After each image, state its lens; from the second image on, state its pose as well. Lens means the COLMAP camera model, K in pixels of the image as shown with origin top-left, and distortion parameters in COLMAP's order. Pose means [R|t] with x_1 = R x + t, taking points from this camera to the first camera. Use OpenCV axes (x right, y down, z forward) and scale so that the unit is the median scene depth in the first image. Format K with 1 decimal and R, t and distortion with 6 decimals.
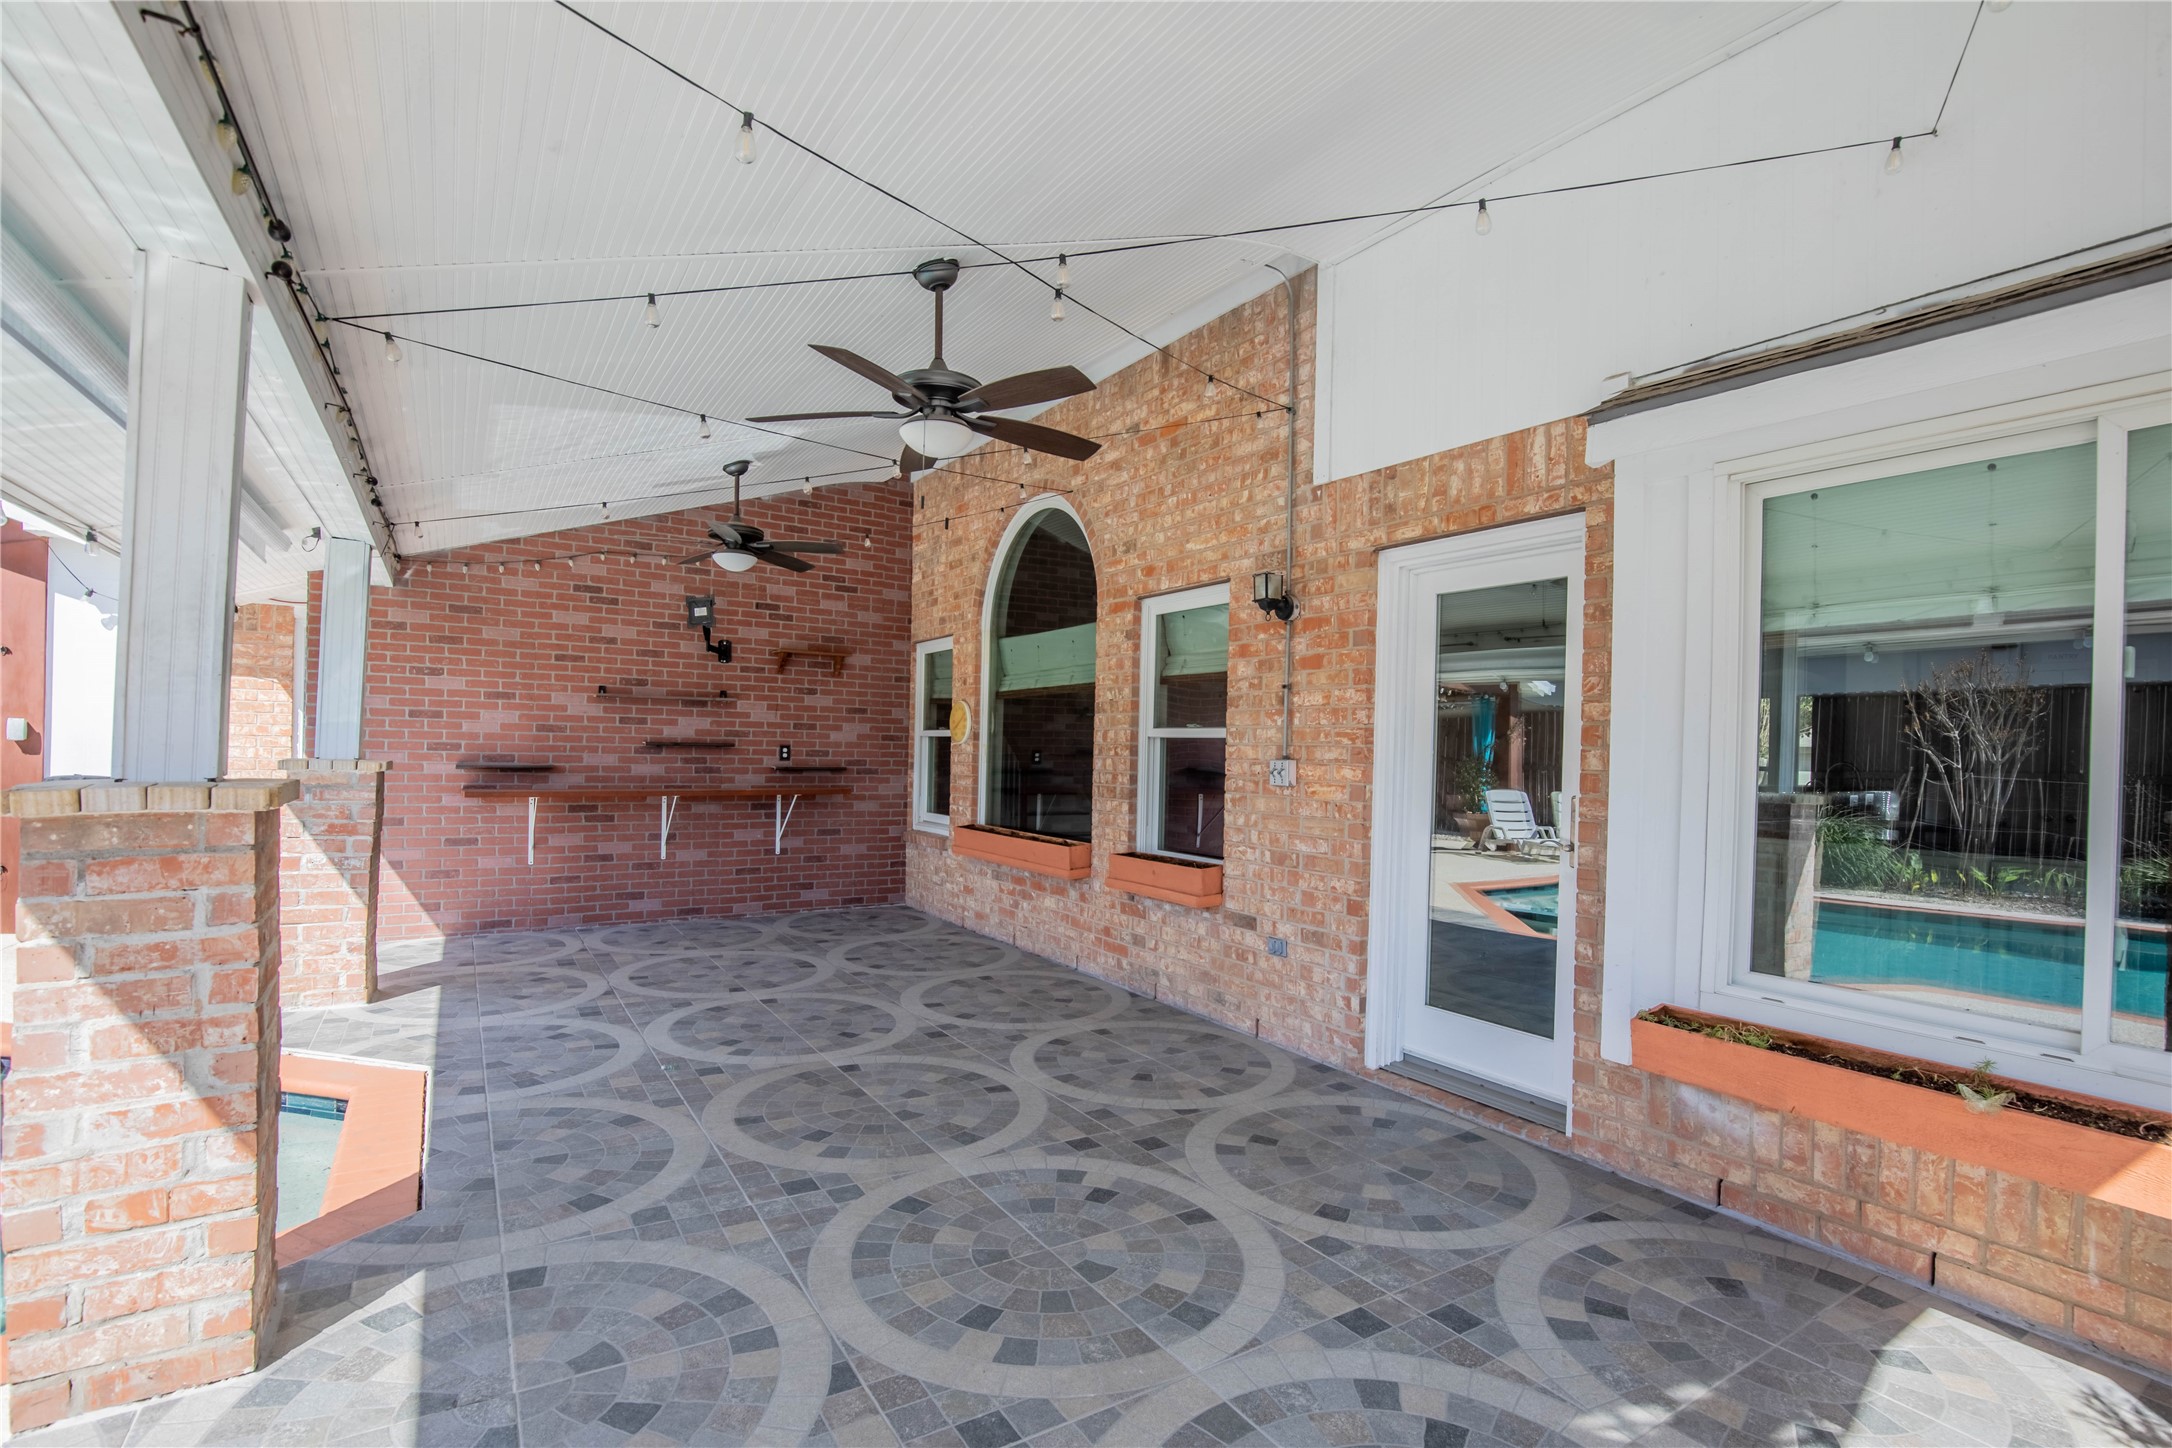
lens RADIAL K [[995.8, 0, 1094.2], [0, 995.8, 742.7], [0, 0, 1]] dist [-0.032758, 0.006700]
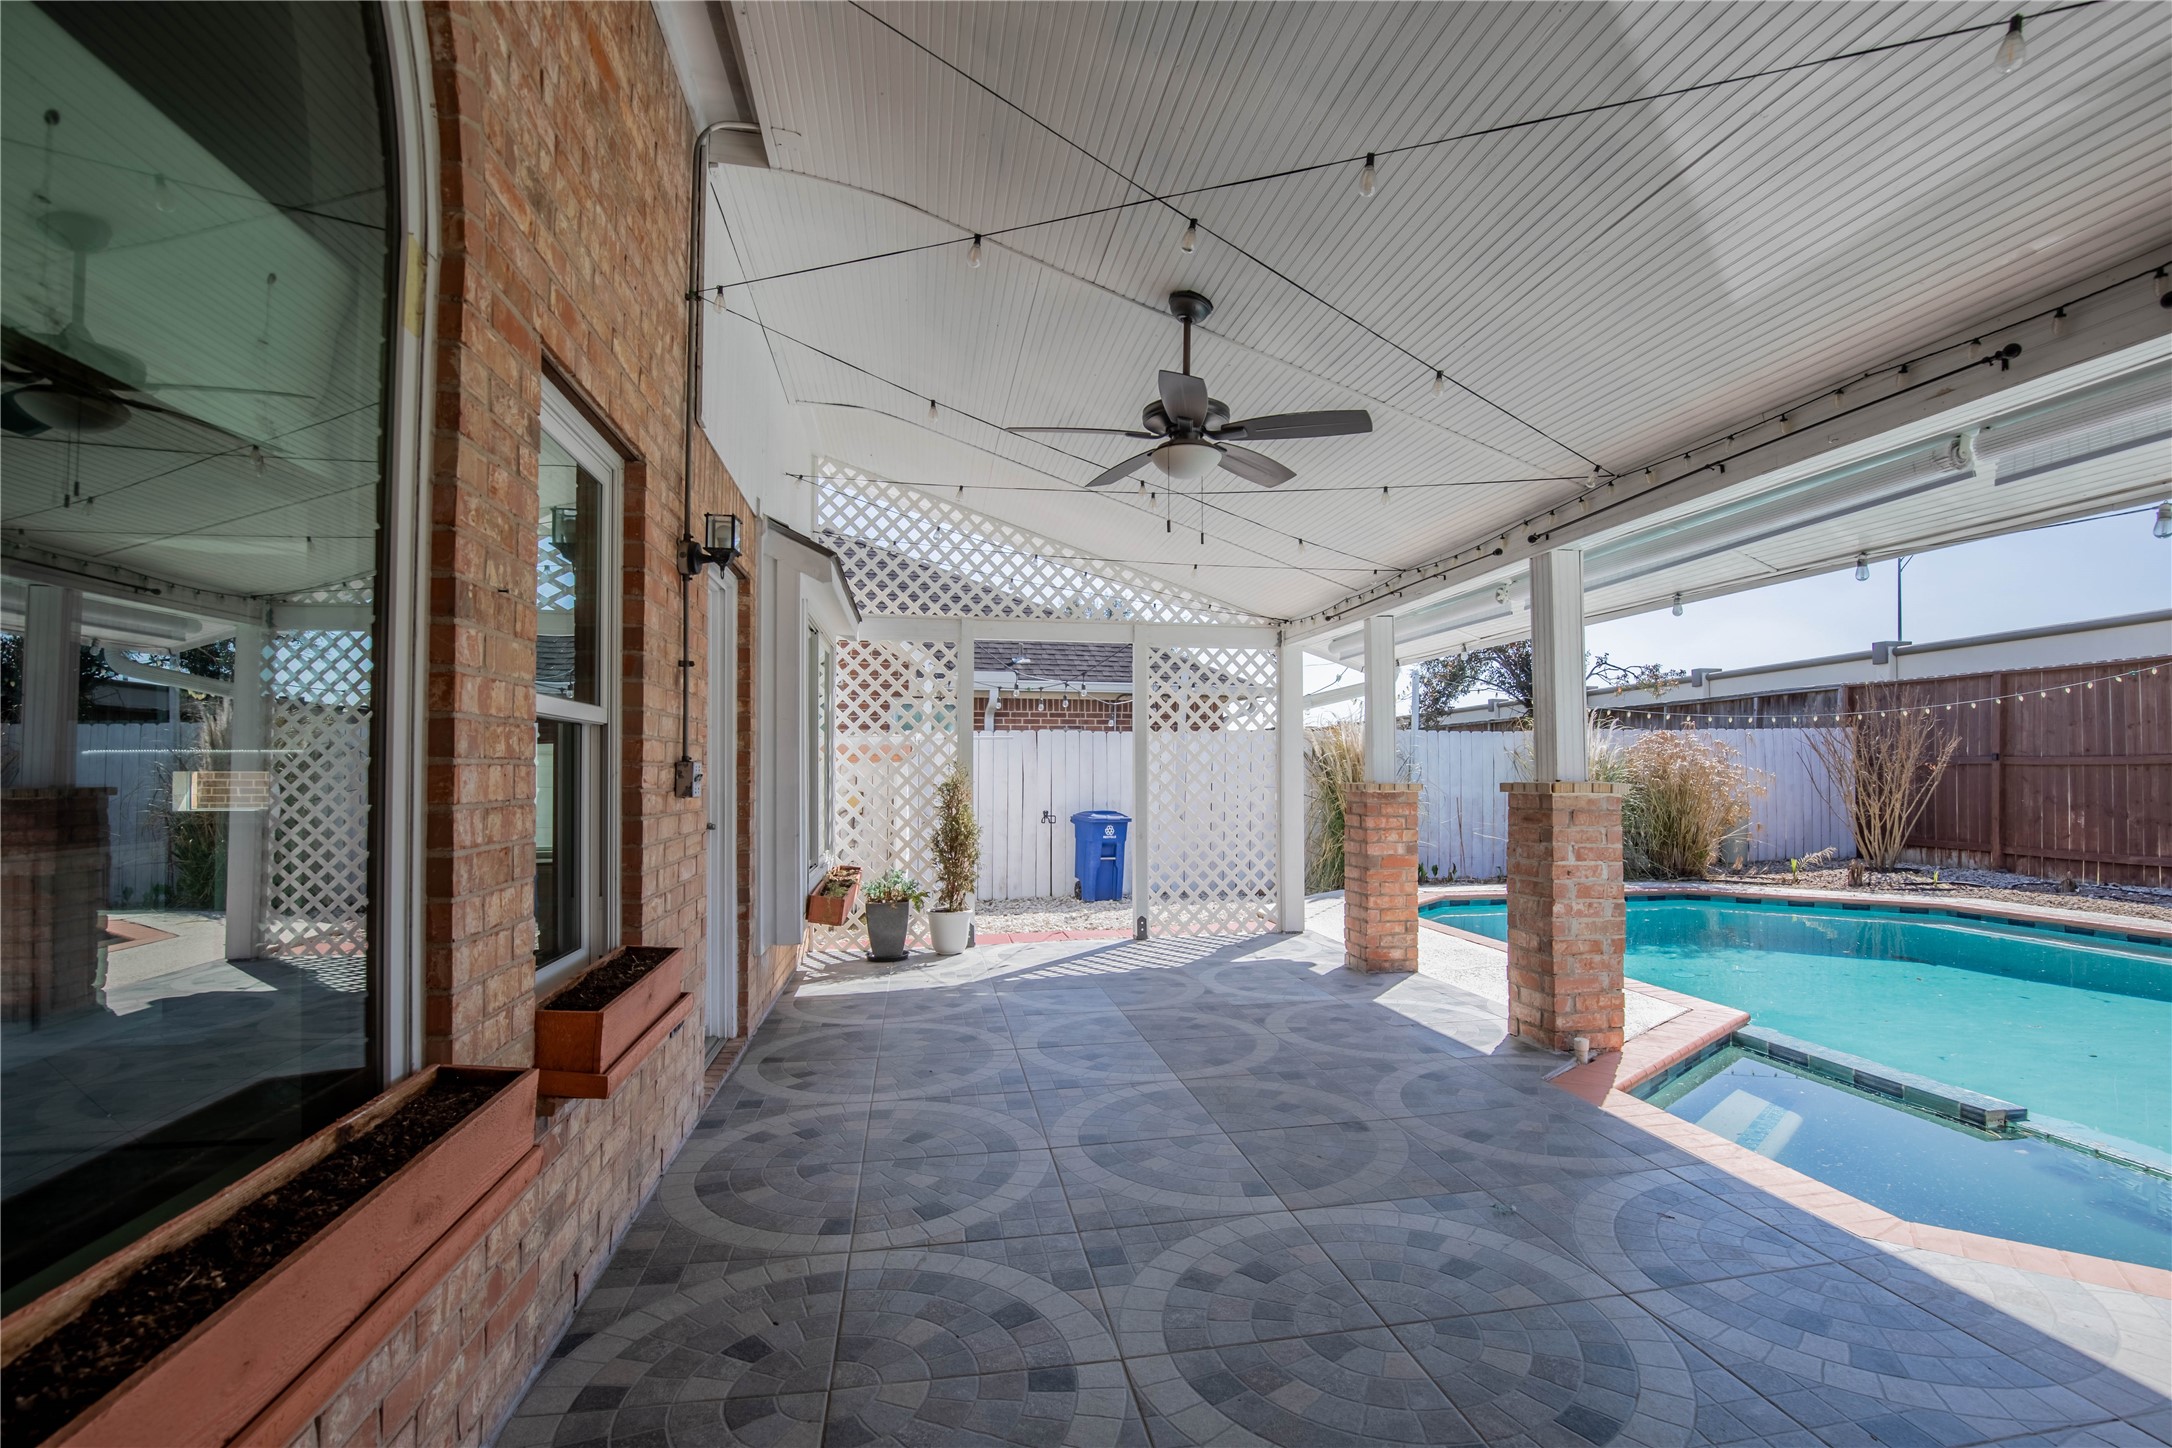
lens RADIAL K [[995.8, 0, 1109.1], [0, 995.8, 751.3], [0, 0, 1]] dist [-0.032758, 0.006700]
pose [[-0.925300, -0.013969, 0.378978, -0.388478], [-0.022688, 0.999570, -0.018550, 0.015978], [-0.378557, -0.025763, -0.925220, 1.601396]]
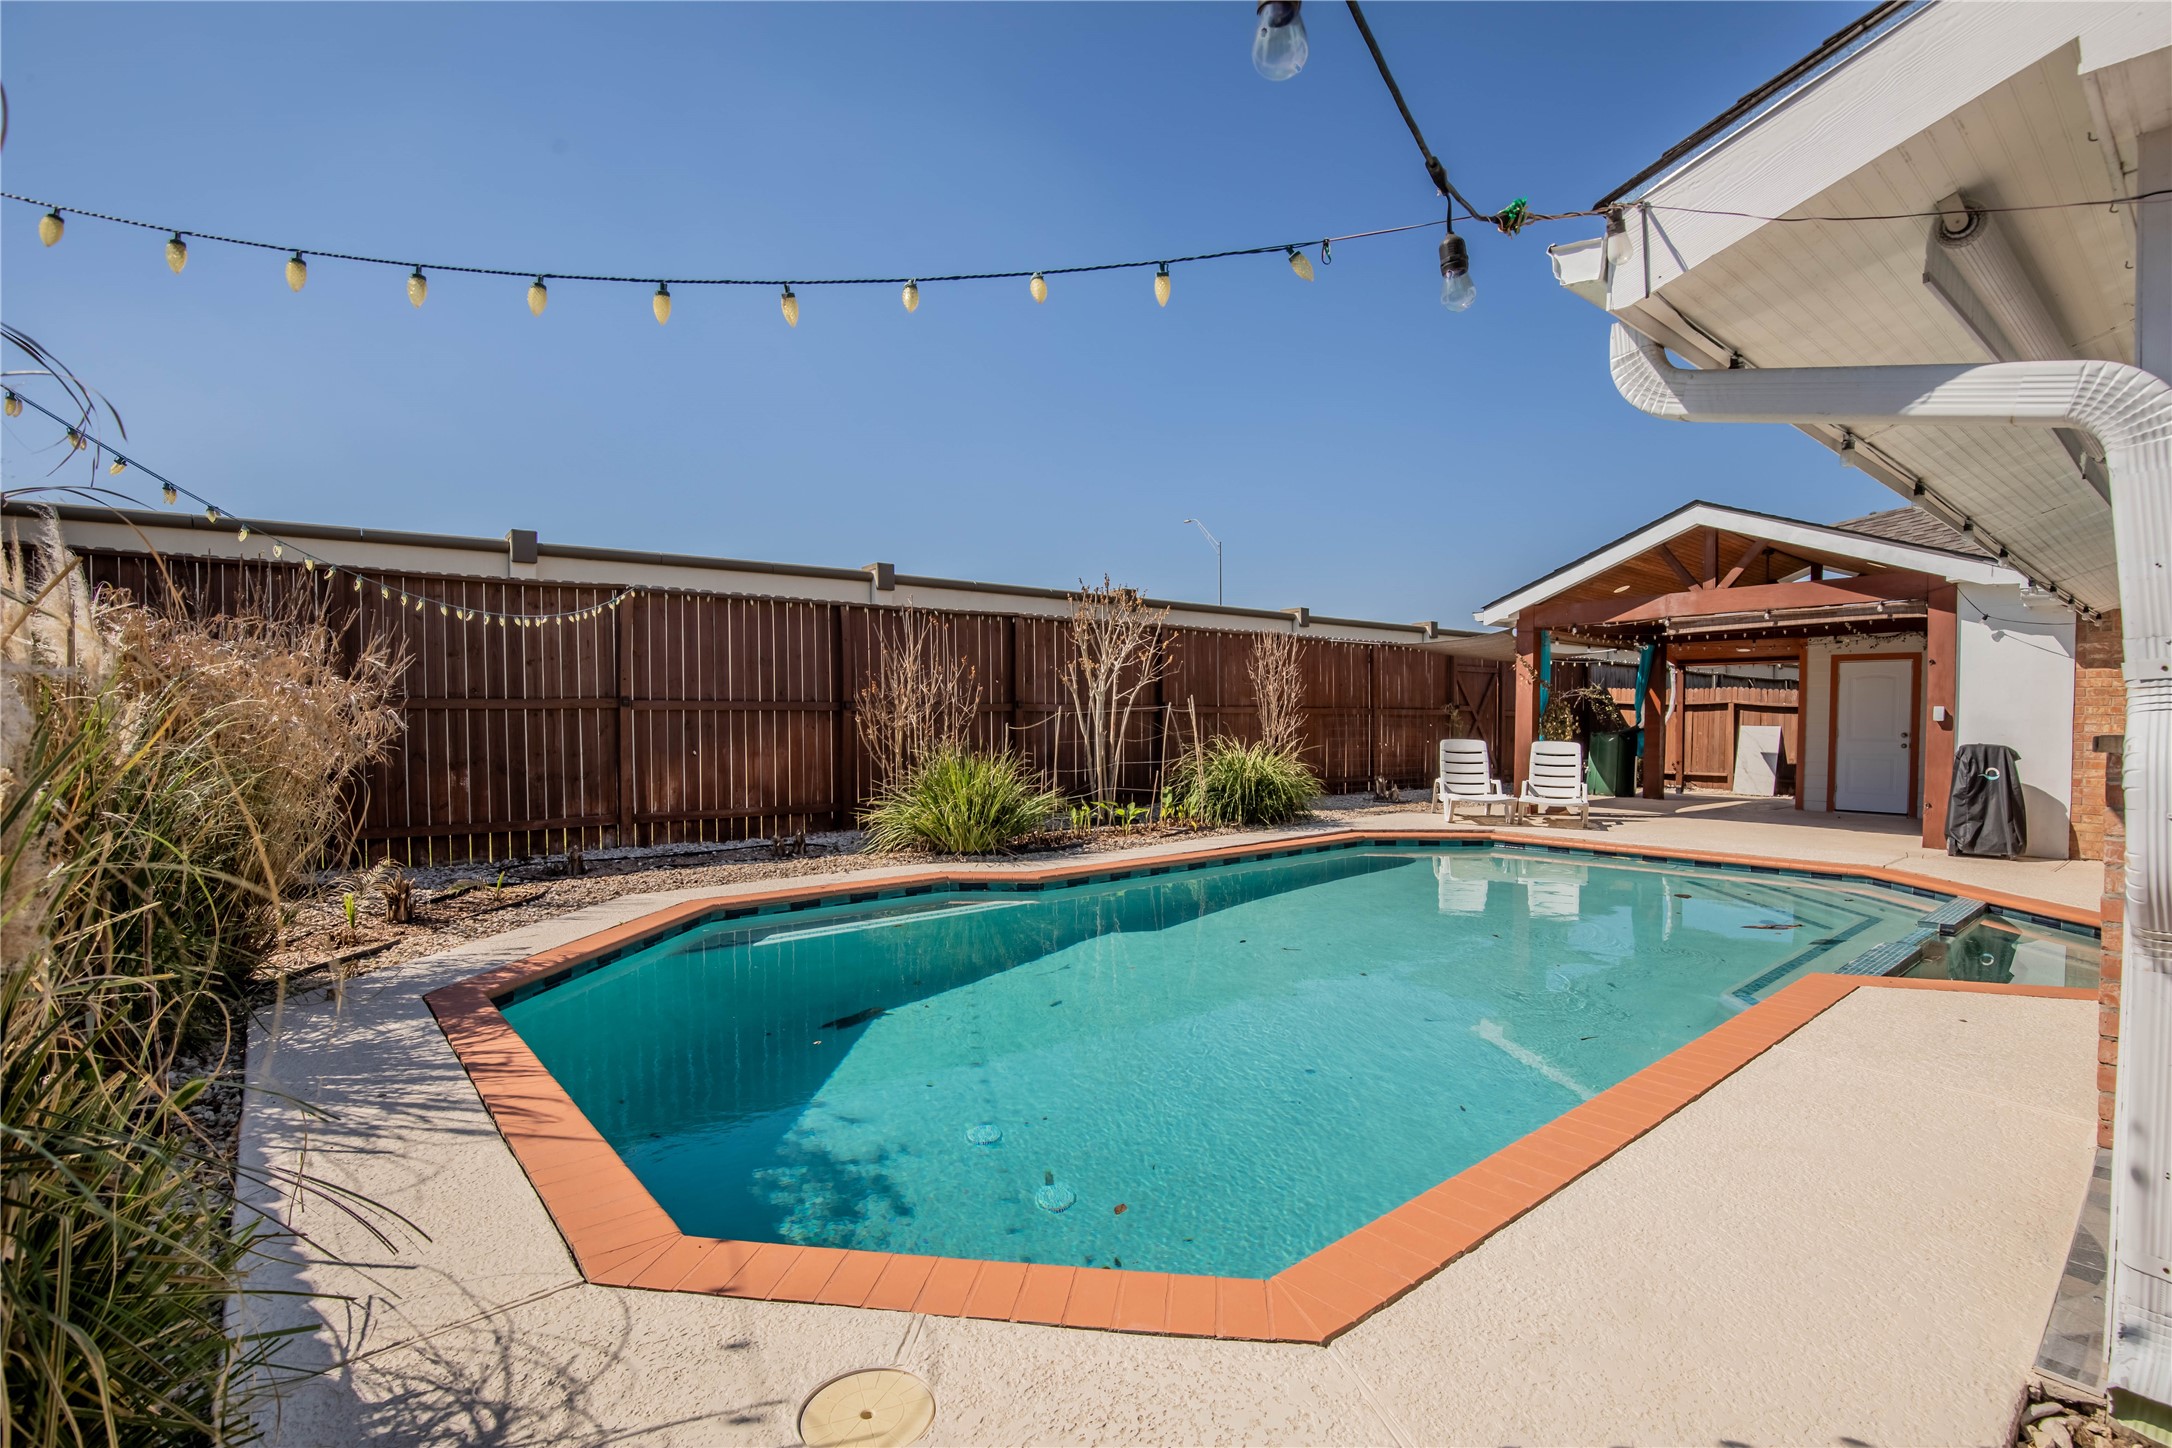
lens RADIAL K [[995.8, 0, 1109.0], [0, 995.8, 745.2], [0, 0, 1]] dist [-0.032758, 0.006700]
pose [[0.128838, 0.005642, -0.991650, 0.325414], [0.008912, 0.999937, 0.006847, 0.017950], [0.991626, -0.009720, 0.128779, -0.695630]]
